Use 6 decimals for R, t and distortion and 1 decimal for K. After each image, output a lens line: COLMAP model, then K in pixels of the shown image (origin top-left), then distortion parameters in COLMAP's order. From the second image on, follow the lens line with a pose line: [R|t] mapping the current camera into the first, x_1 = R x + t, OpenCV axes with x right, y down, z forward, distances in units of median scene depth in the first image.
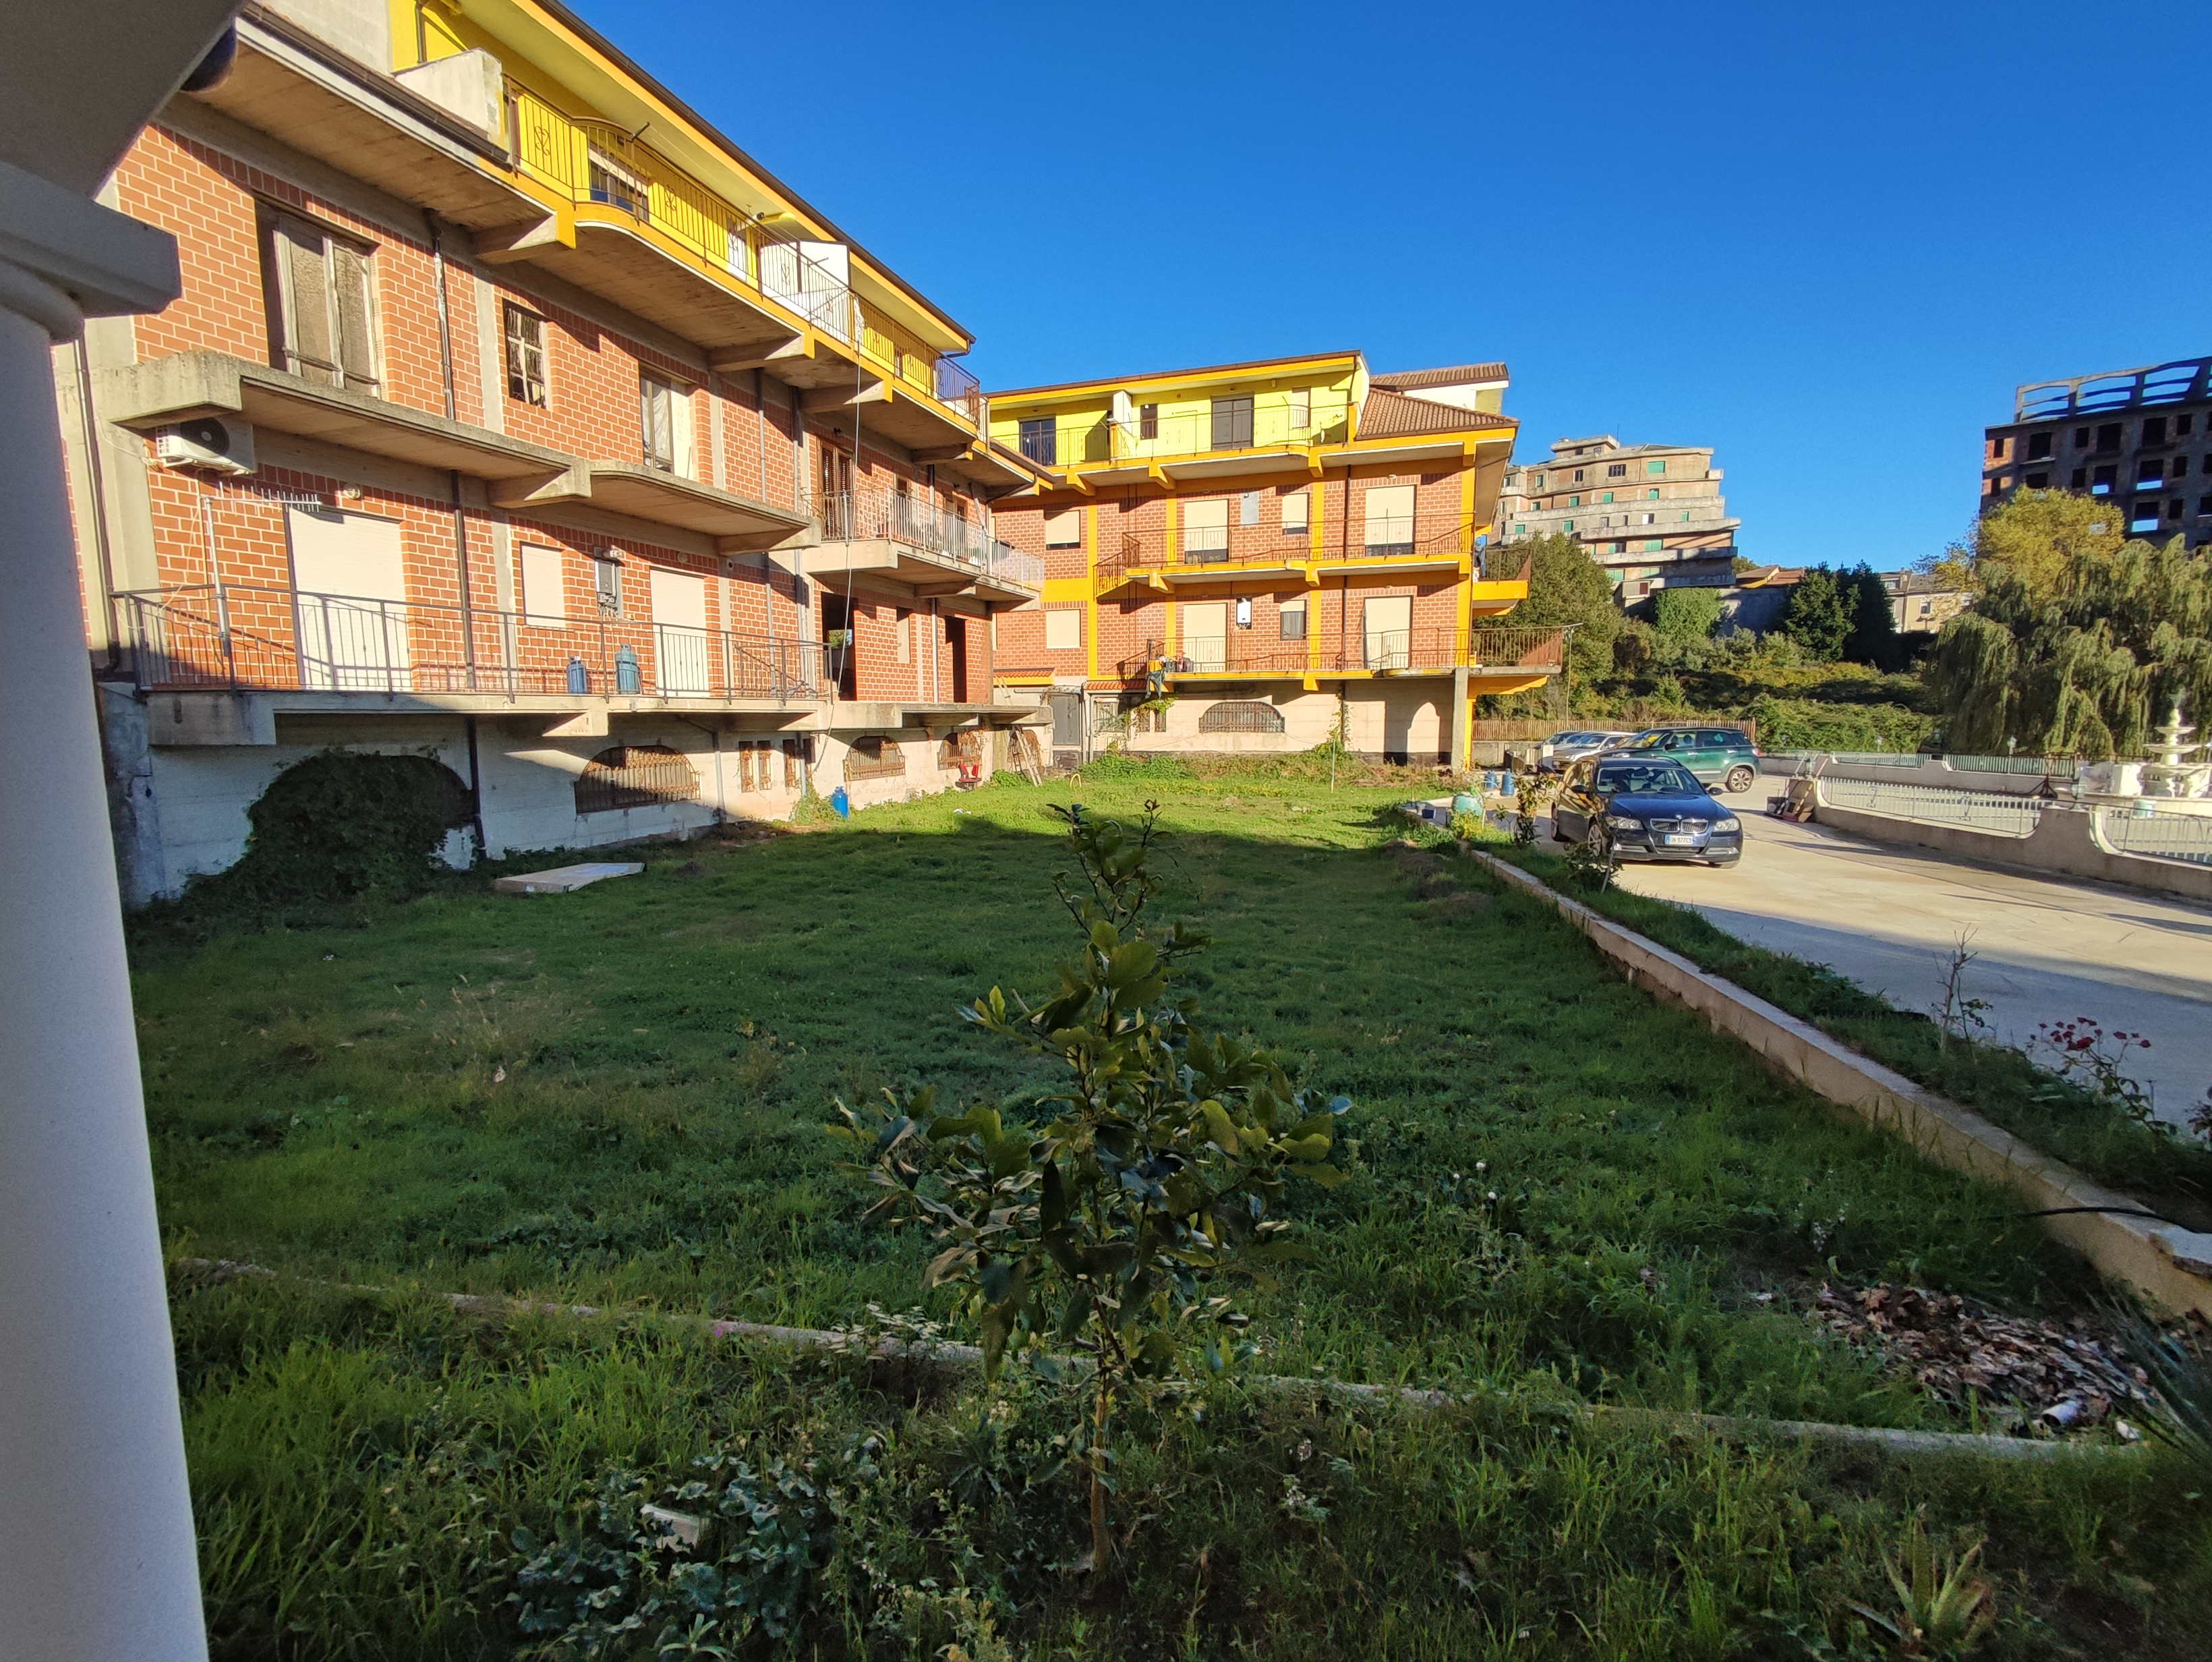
lens RADIAL K [[1010.7, 0, 1092.7], [0, 1010.7, 838.8], [0, 0, 1]] dist [0.003021, -0.006638]
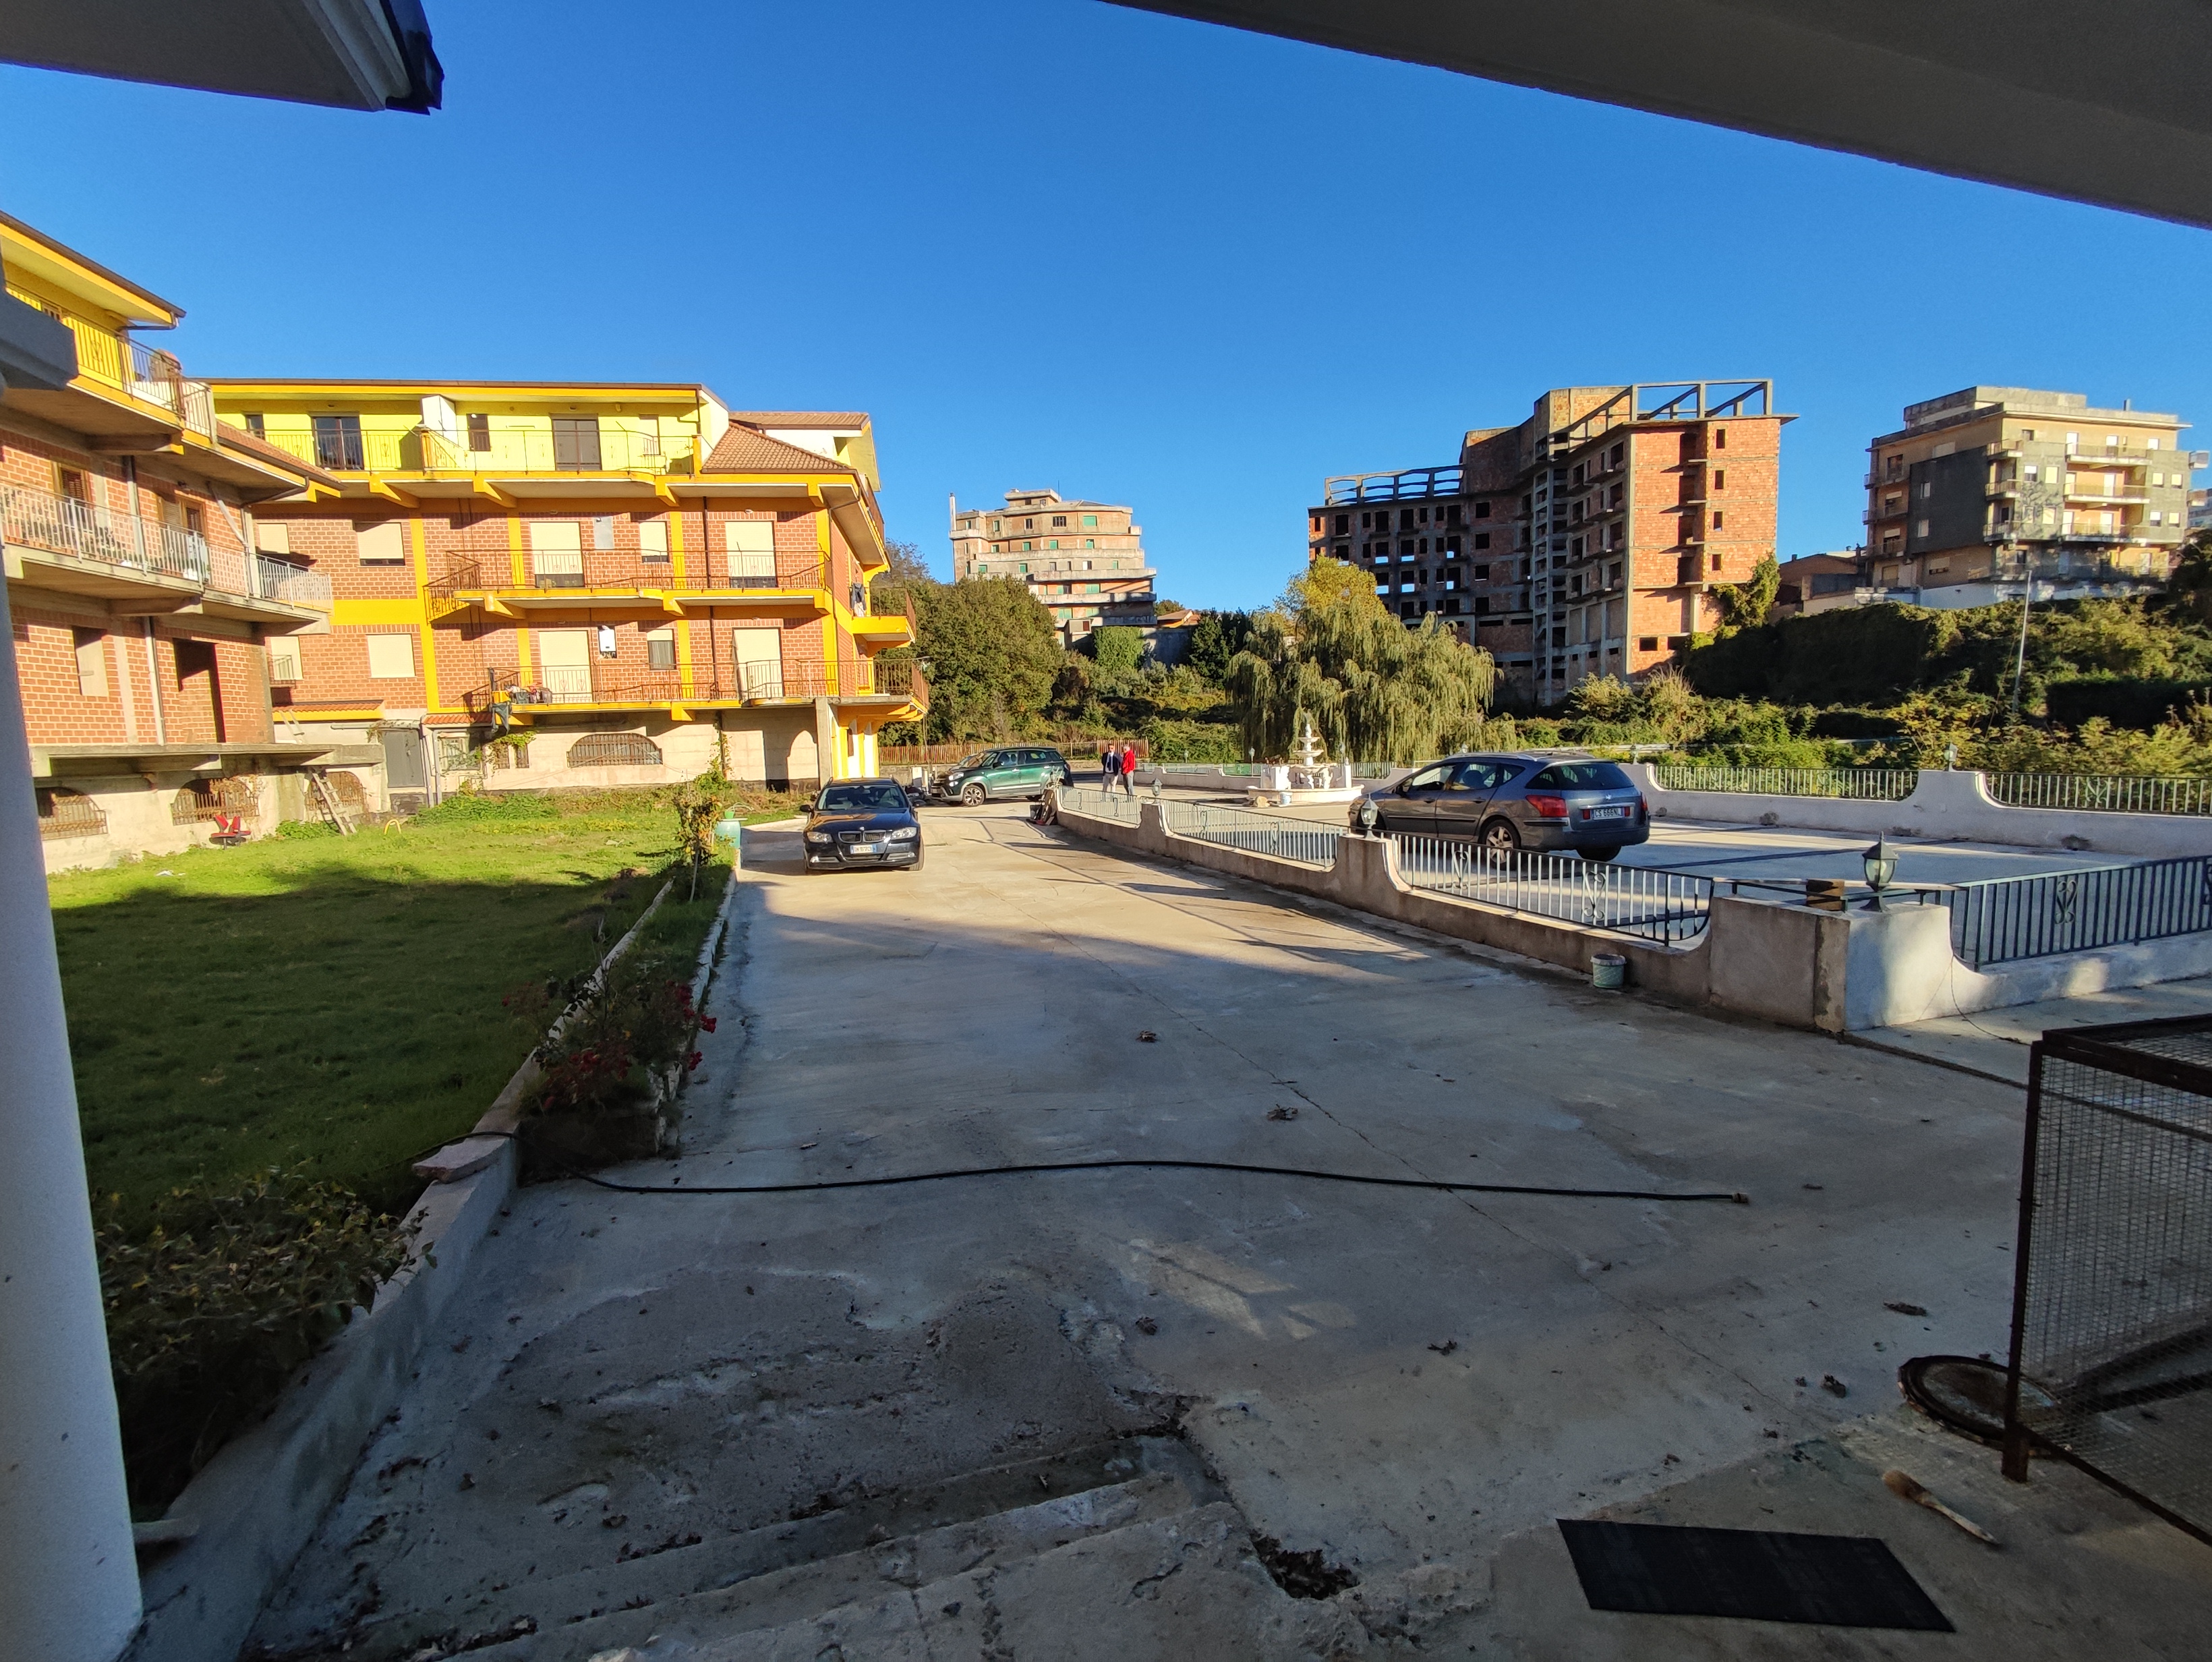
lens RADIAL K [[1009.8, 0, 1096.9], [0, 1009.8, 838.5], [0, 0, 1]] dist [-0.003507, 0.000638]
pose [[0.894207, -0.067642, 0.442514, 0.130308], [0.079867, 0.996765, -0.009027, 0.008625], [-0.440472, 0.043414, 0.896716, -0.054171]]
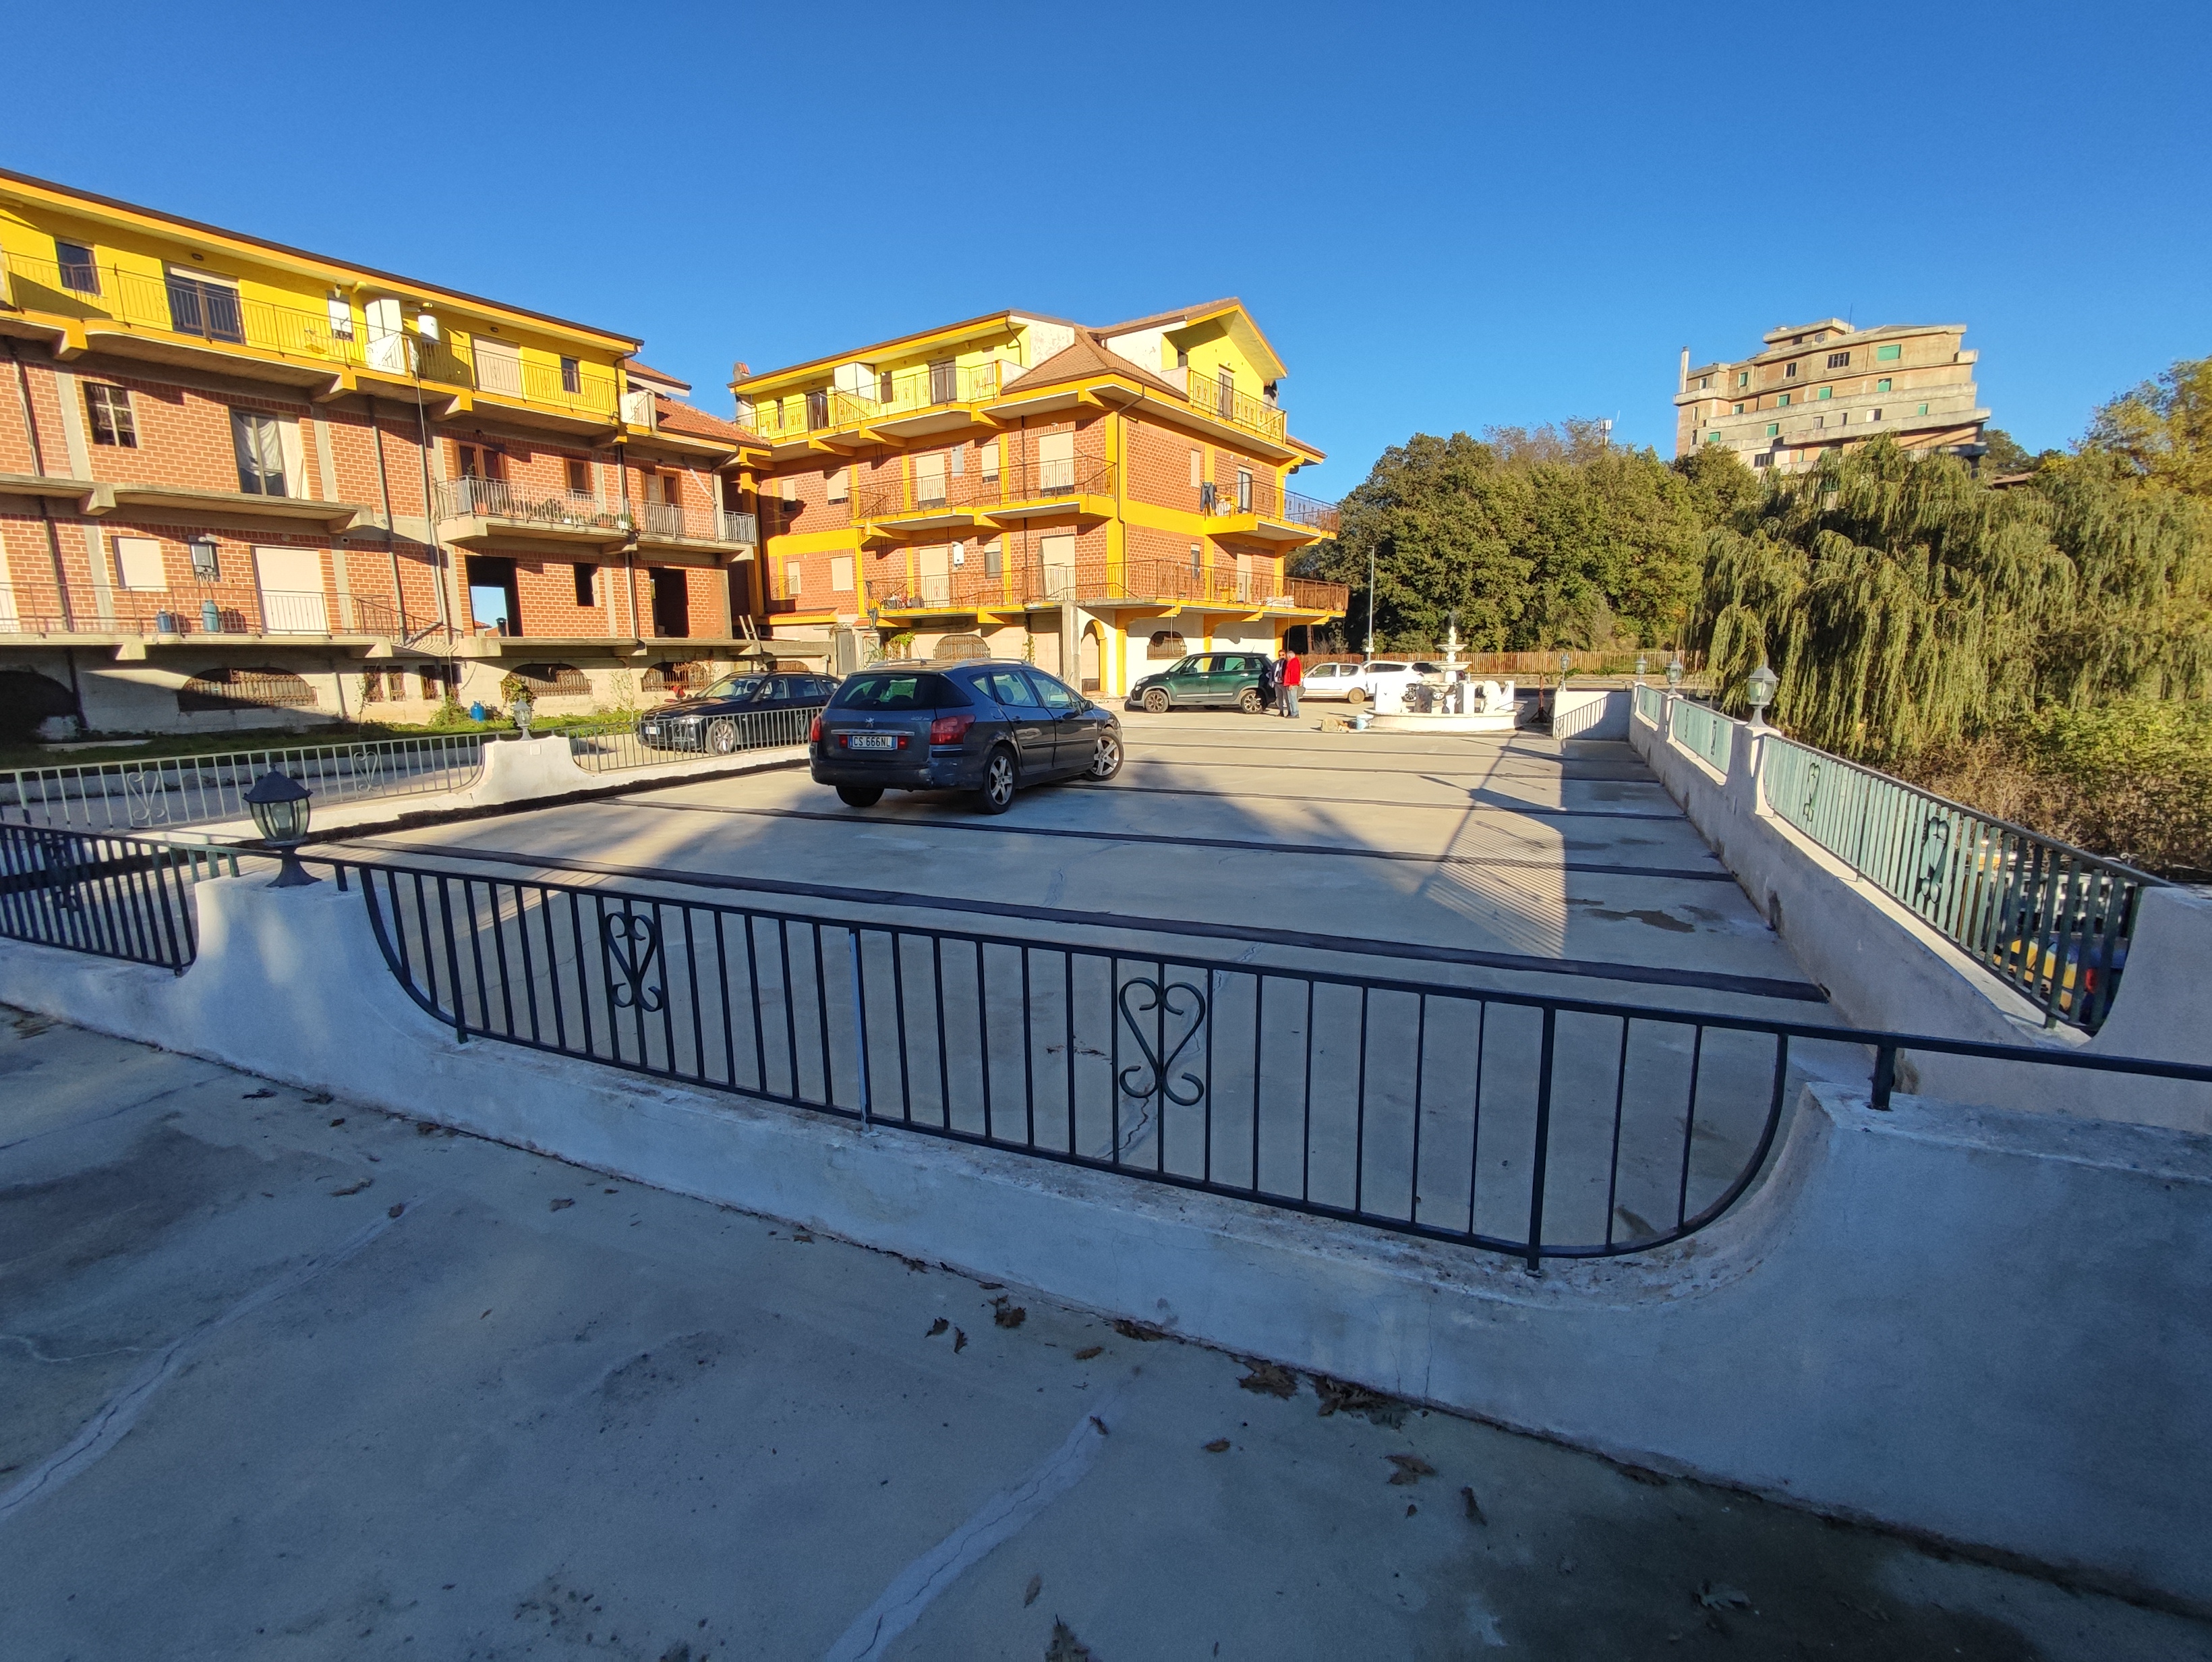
lens RADIAL K [[1013.2, 0, 1102.2], [0, 1013.2, 842.4], [0, 0, 1]] dist [-0.002585, -0.000079]
pose [[0.963459, 0.040921, -0.264712, 0.624012], [-0.024919, 0.997669, 0.063532, 0.020559], [0.266695, -0.054614, 0.962232, -0.061117]]
